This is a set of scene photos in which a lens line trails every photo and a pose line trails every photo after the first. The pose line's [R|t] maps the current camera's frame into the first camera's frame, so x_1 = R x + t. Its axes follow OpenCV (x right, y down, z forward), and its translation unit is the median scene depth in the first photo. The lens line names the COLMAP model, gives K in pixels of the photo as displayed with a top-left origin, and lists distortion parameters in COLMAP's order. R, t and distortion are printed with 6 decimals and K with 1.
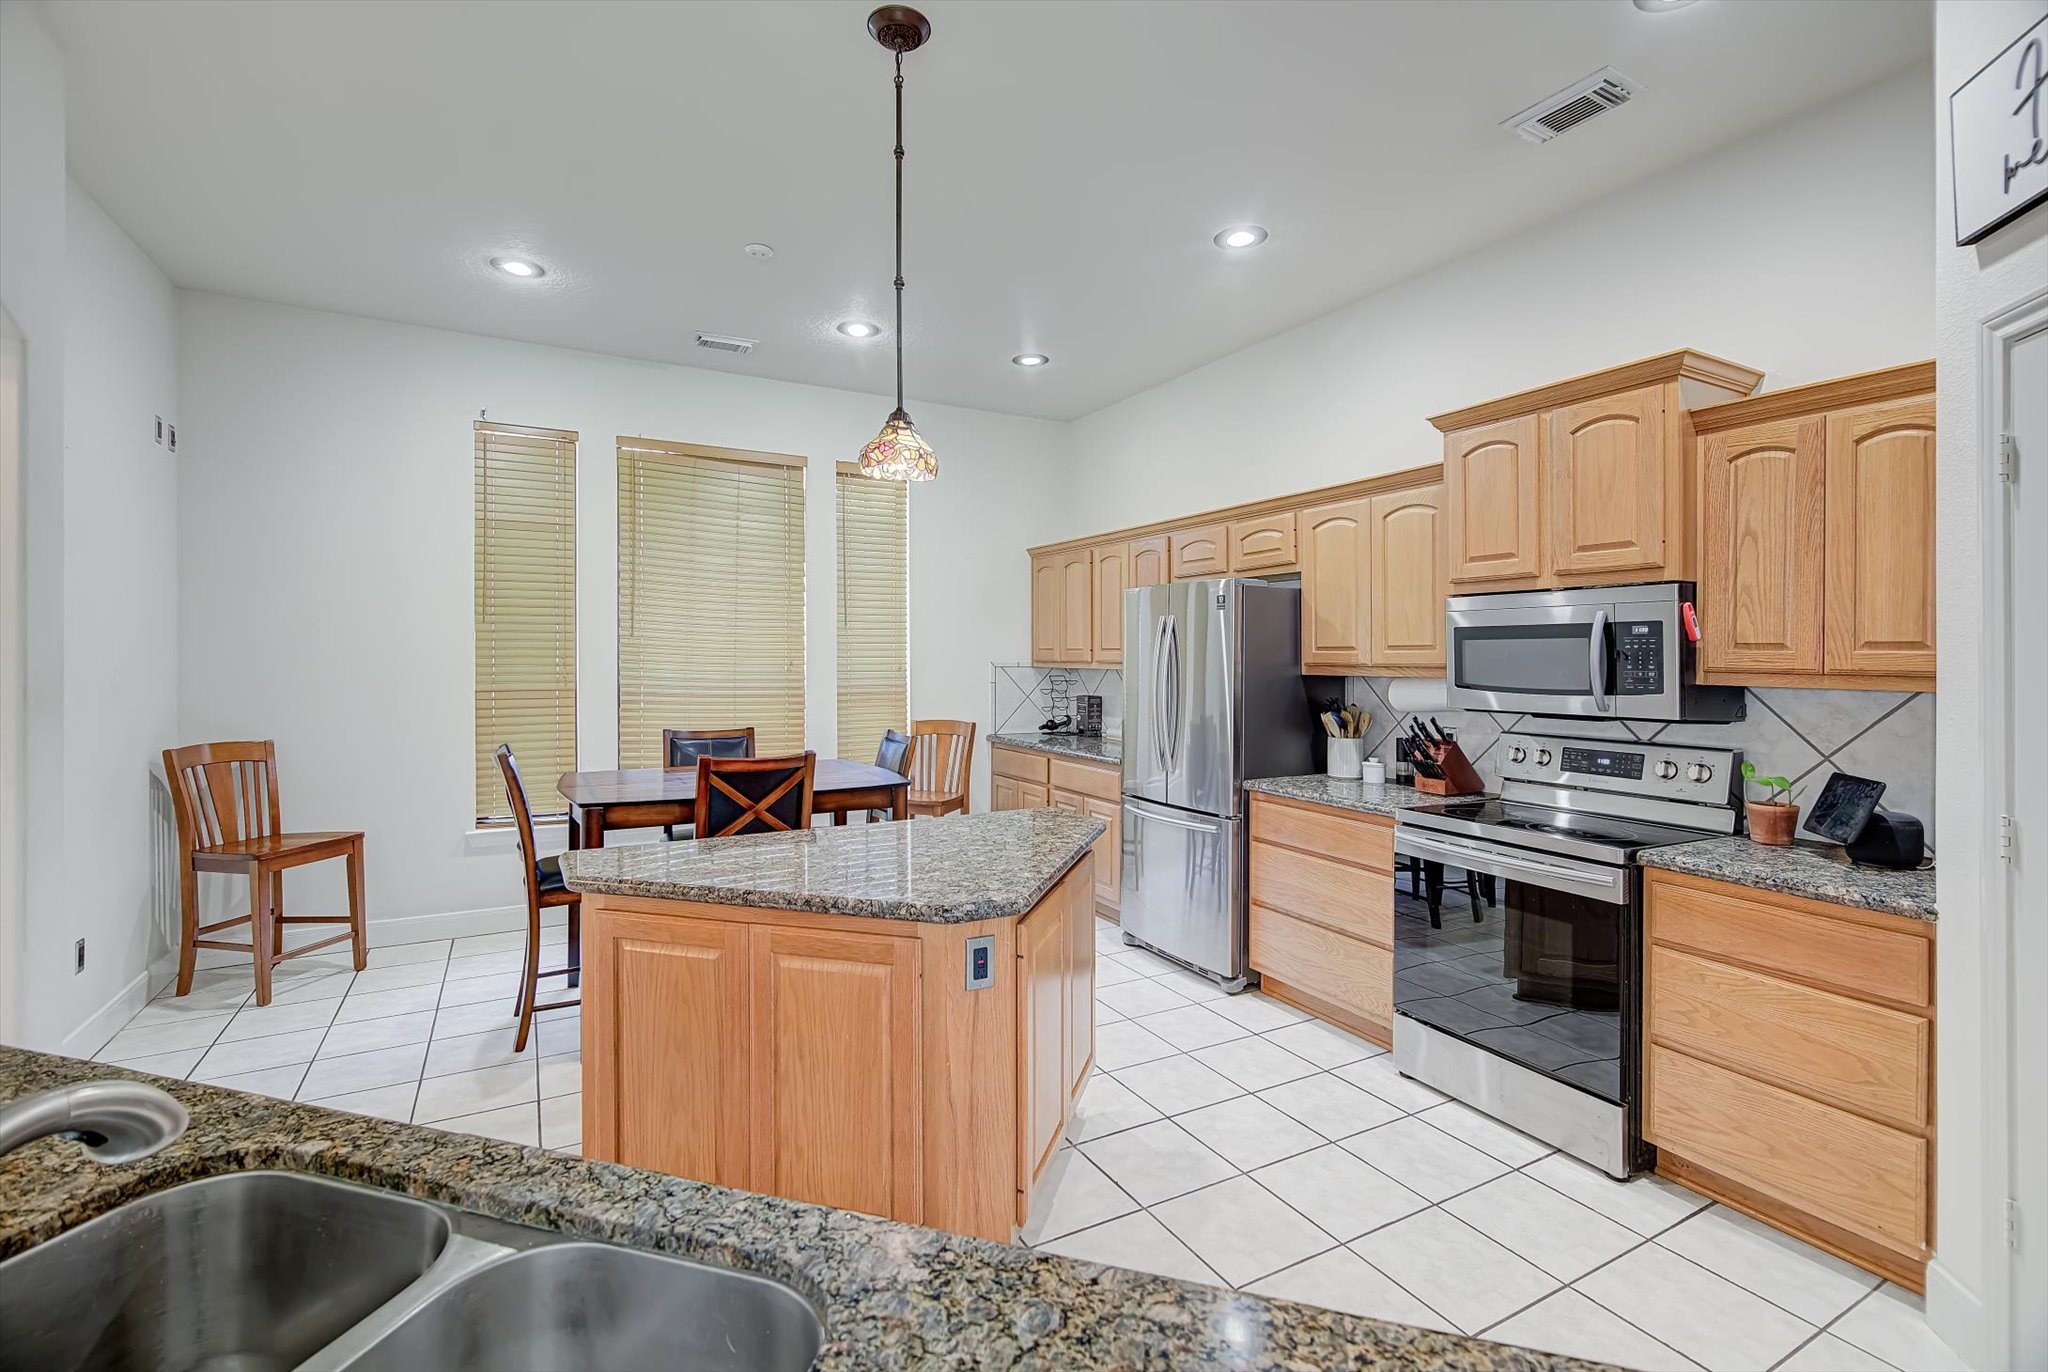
lens RADIAL K [[913.7, 0, 1023.1], [0, 913.7, 657.4], [0, 0, 1]] dist [0.001474, -0.000247]
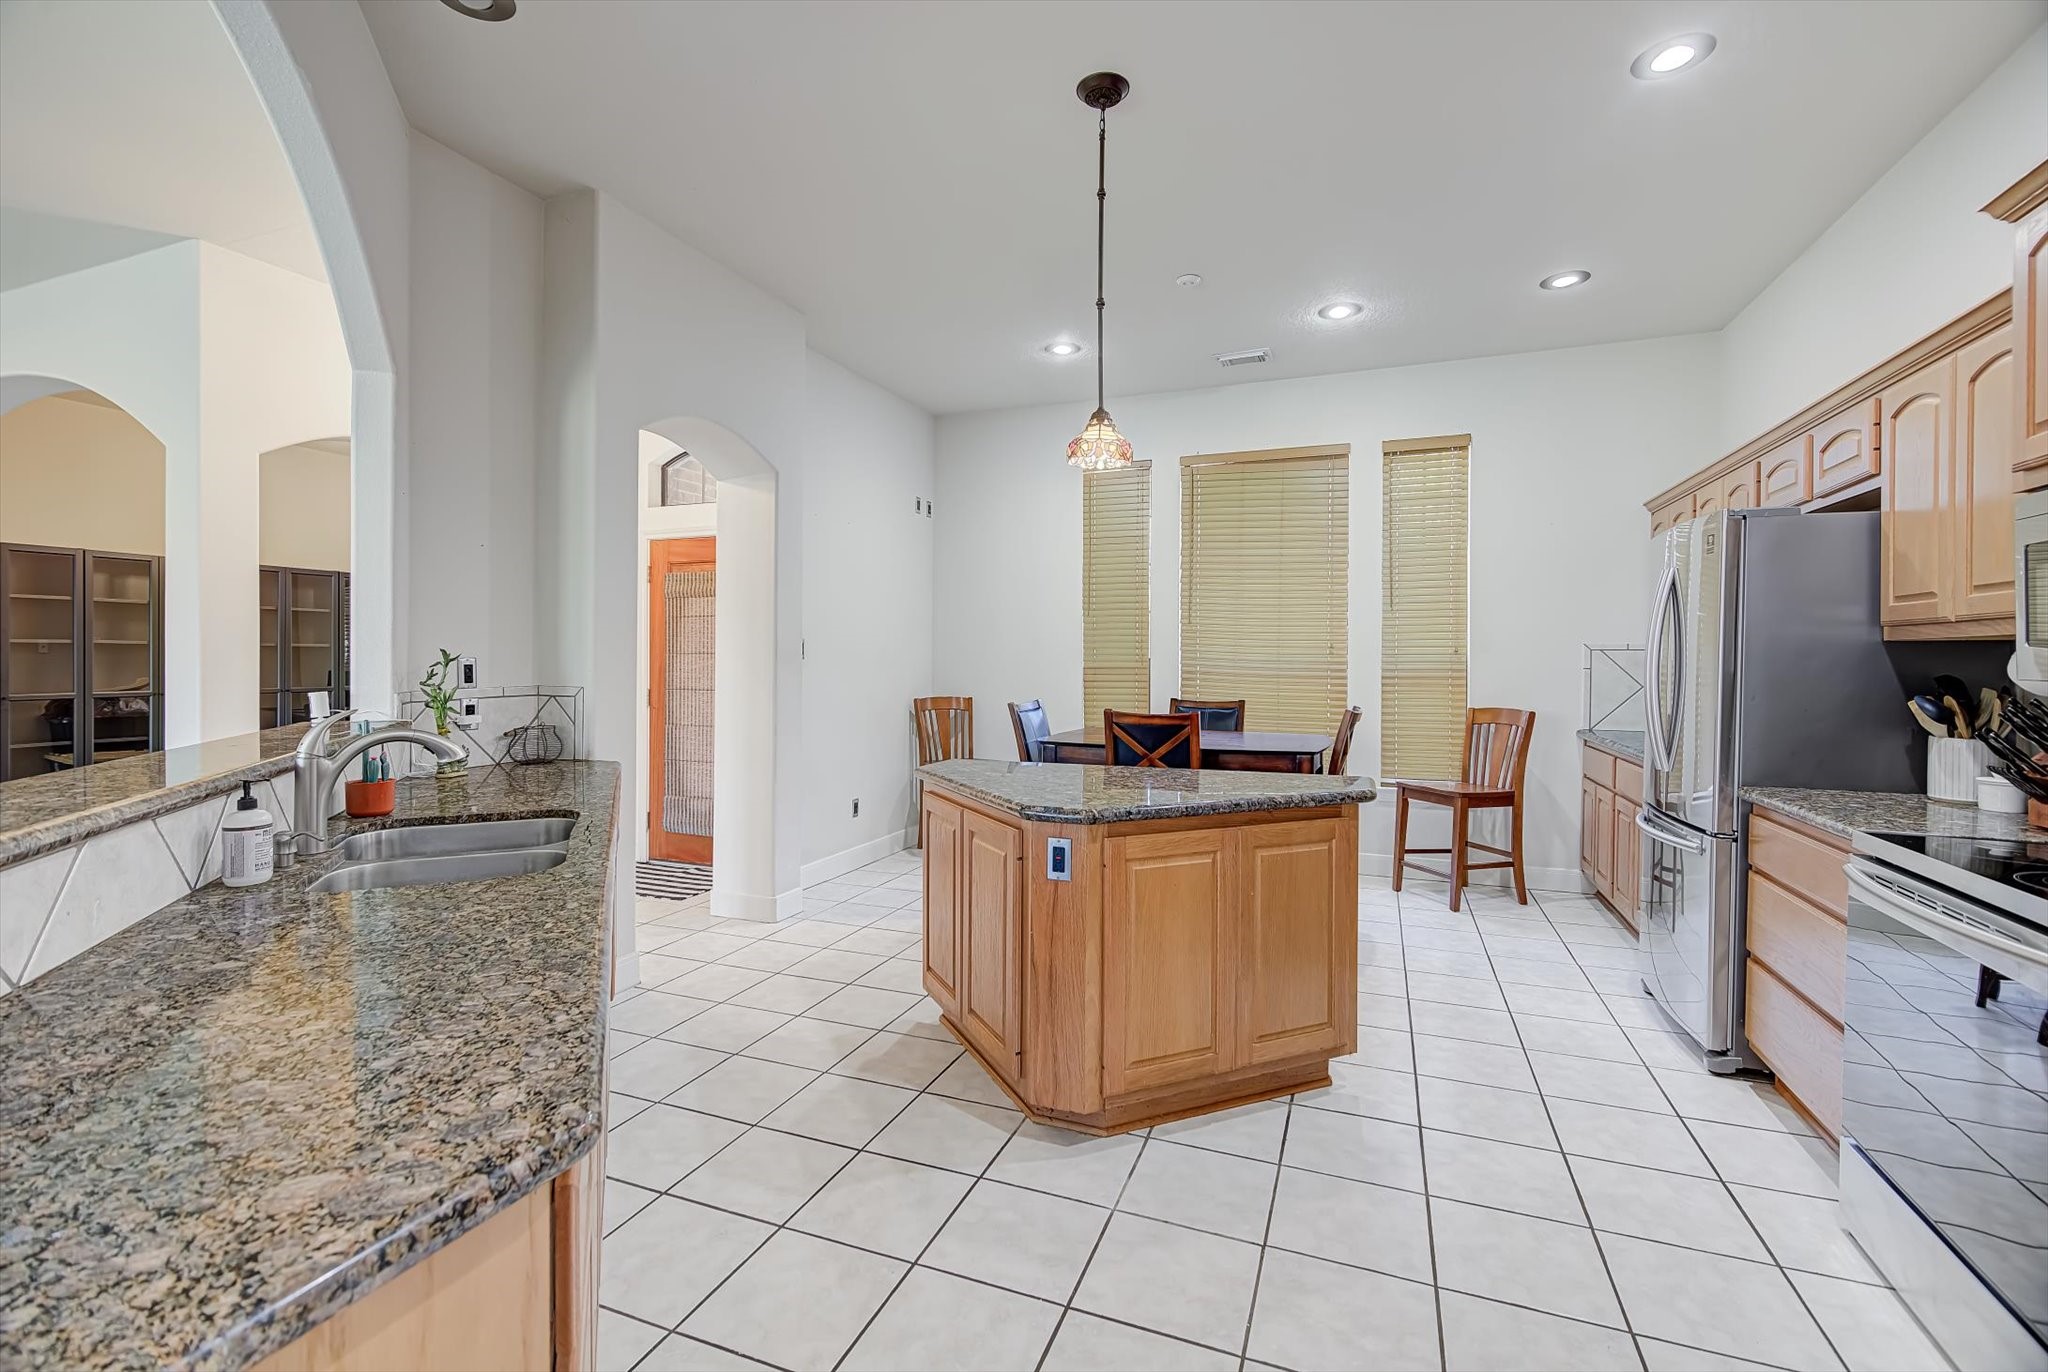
lens RADIAL K [[907.1, 0, 1008.3], [0, 907.1, 667.9], [0, 0, 1]] dist [0.002285, 0.000434]
pose [[0.632442, 0.003857, -0.774598, 0.433330], [-0.001693, 0.999992, 0.003597, 0.038603], [0.774606, -0.000963, 0.632444, 0.094193]]
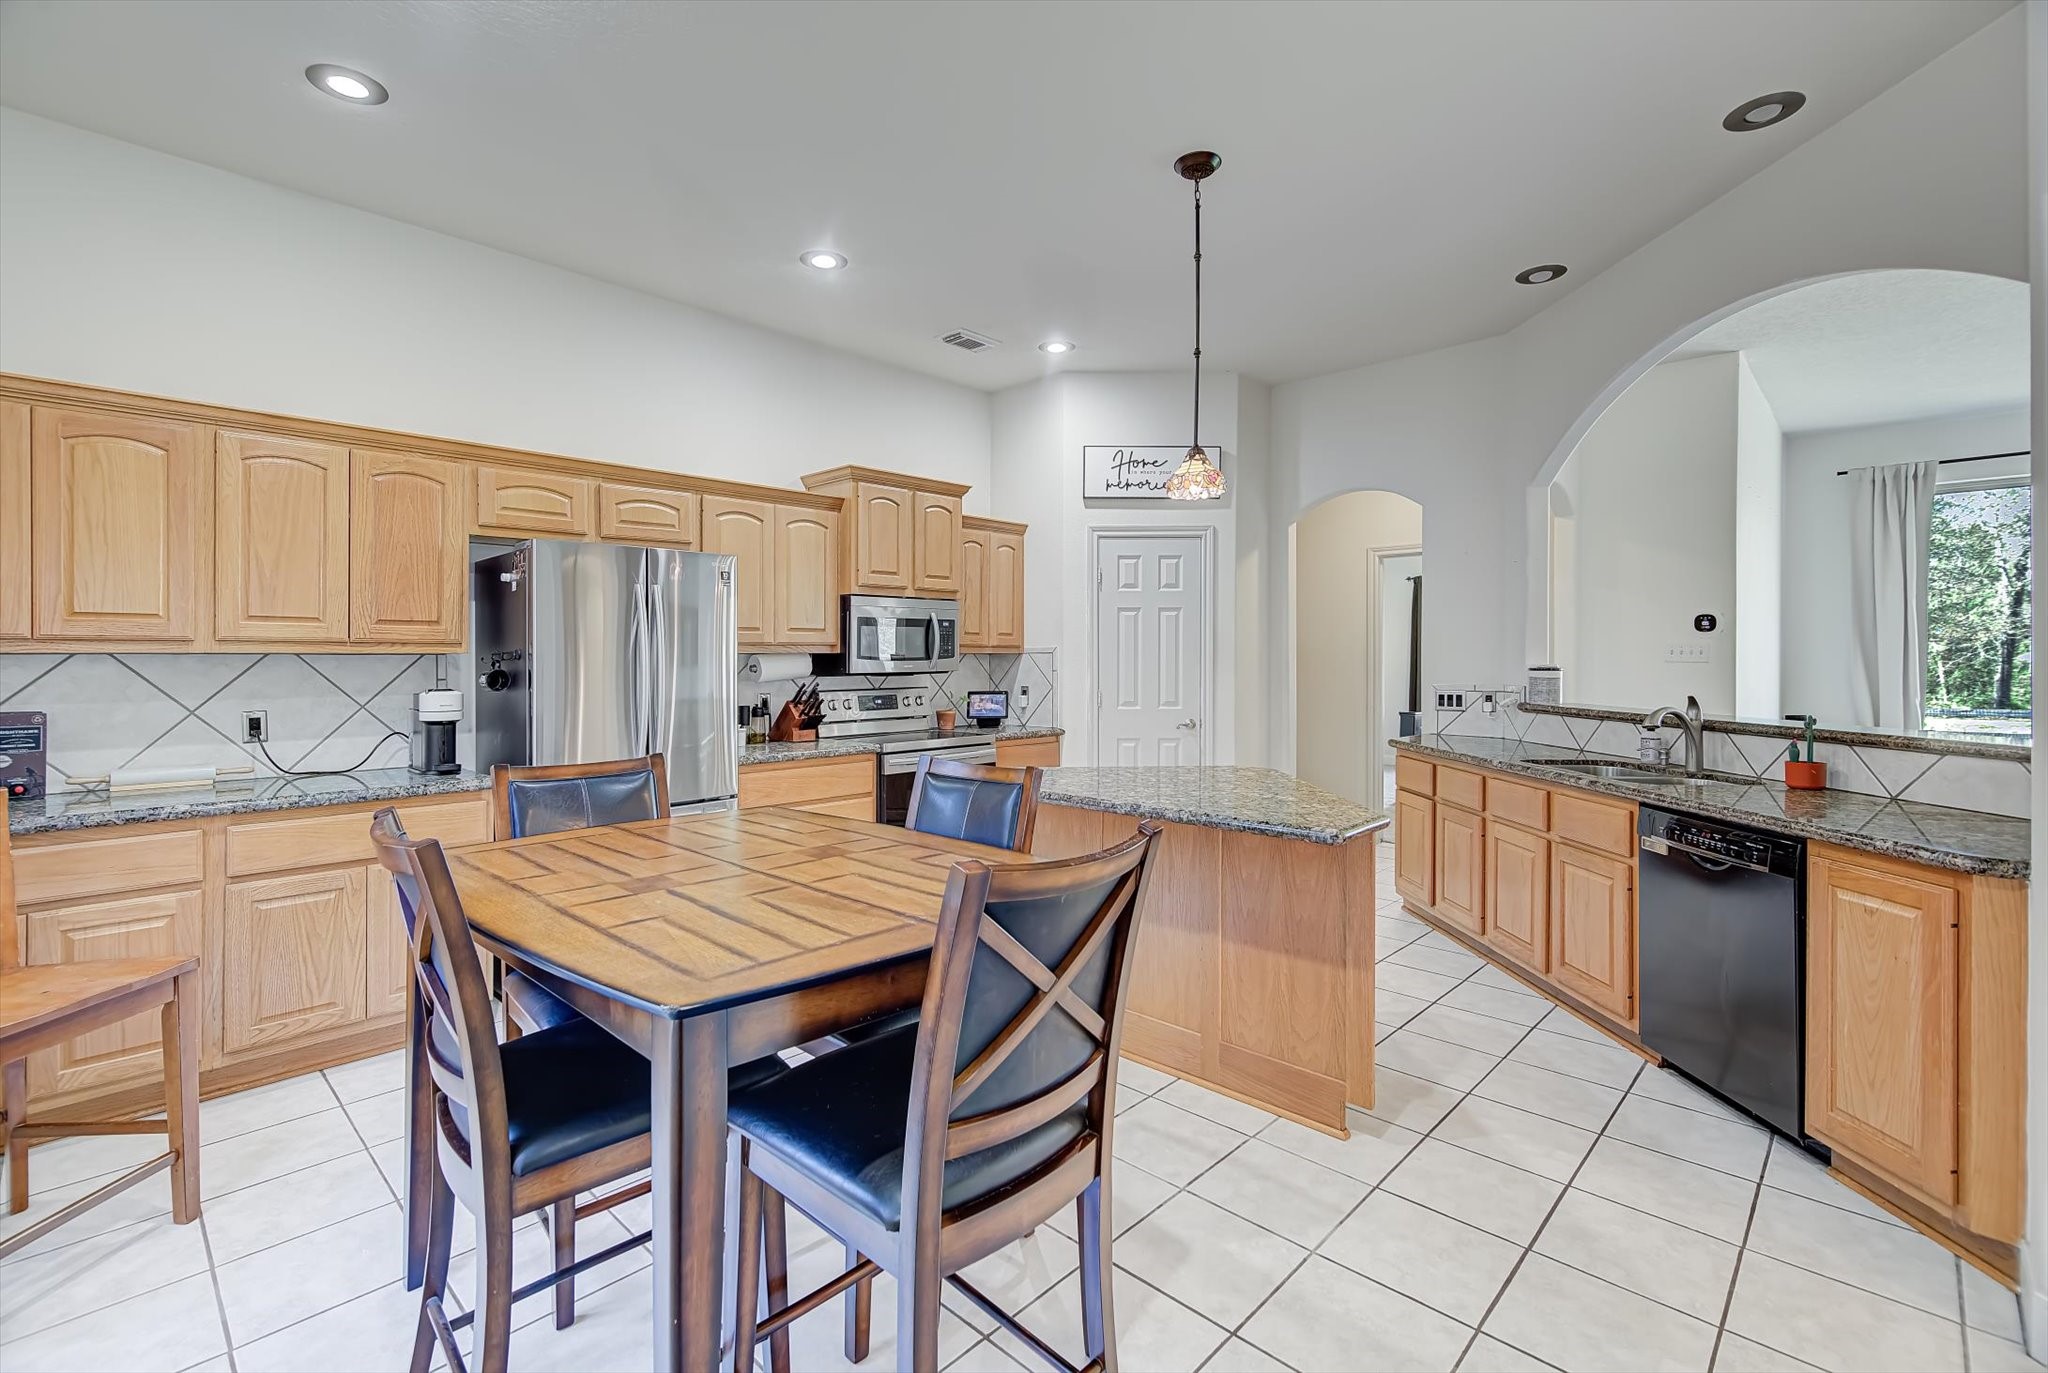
lens RADIAL K [[907.1, 0, 1008.3], [0, 907.1, 668.4], [0, 0, 1]] dist [0.002285, 0.000434]
pose [[-0.289171, -0.018538, 0.957098, -0.824199], [0.000368, 0.999810, 0.019477, 0.017302], [-0.957277, 0.005984, -0.289110, 1.013693]]
